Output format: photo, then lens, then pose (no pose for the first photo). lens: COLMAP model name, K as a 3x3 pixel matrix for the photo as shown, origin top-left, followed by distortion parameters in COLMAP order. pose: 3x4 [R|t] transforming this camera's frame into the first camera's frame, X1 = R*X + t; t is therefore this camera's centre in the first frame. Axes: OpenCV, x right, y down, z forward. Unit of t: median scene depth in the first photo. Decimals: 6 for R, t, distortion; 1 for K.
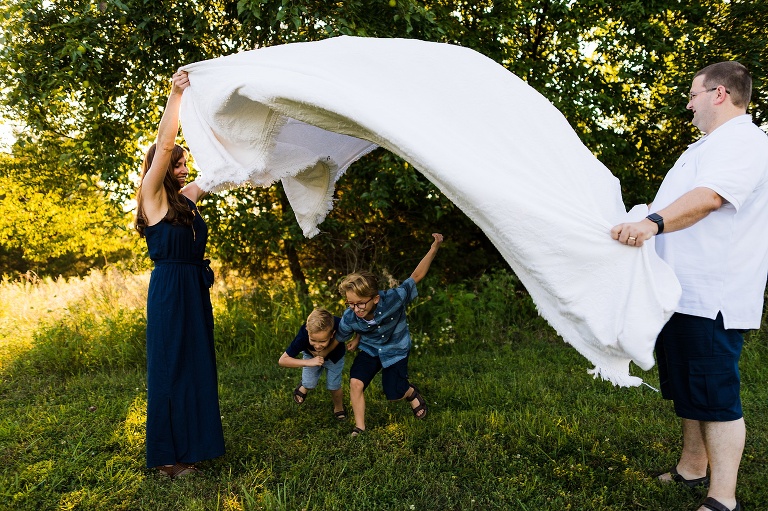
lens RADIAL K [[677.9, 0, 384.0], [0, 677.9, 255.5], [0, 0, 1]] dist [-0.003465, -0.004475]
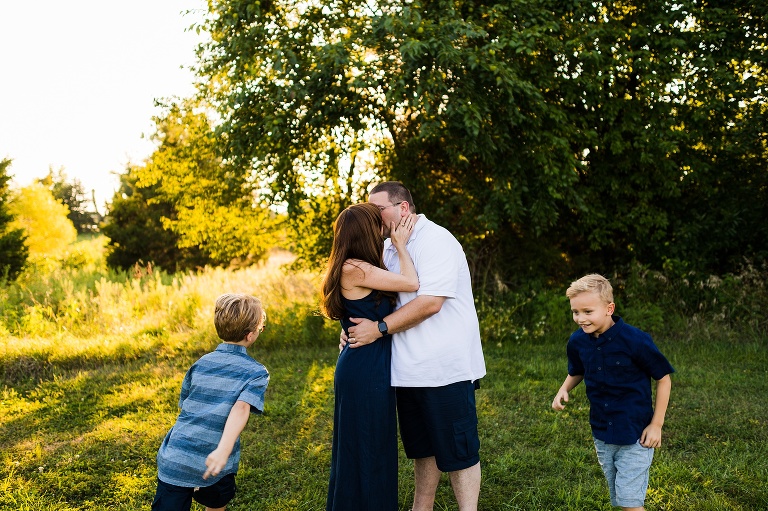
lens RADIAL K [[629.1, 0, 384.0], [0, 629.1, 255.5], [0, 0, 1]] dist [-0.011233, -0.009989]
pose [[0.981159, 0.004220, -0.193154, 0.024690], [-0.002251, 0.999943, 0.010412, -0.030768], [0.193187, -0.009781, 0.981113, -0.208371]]
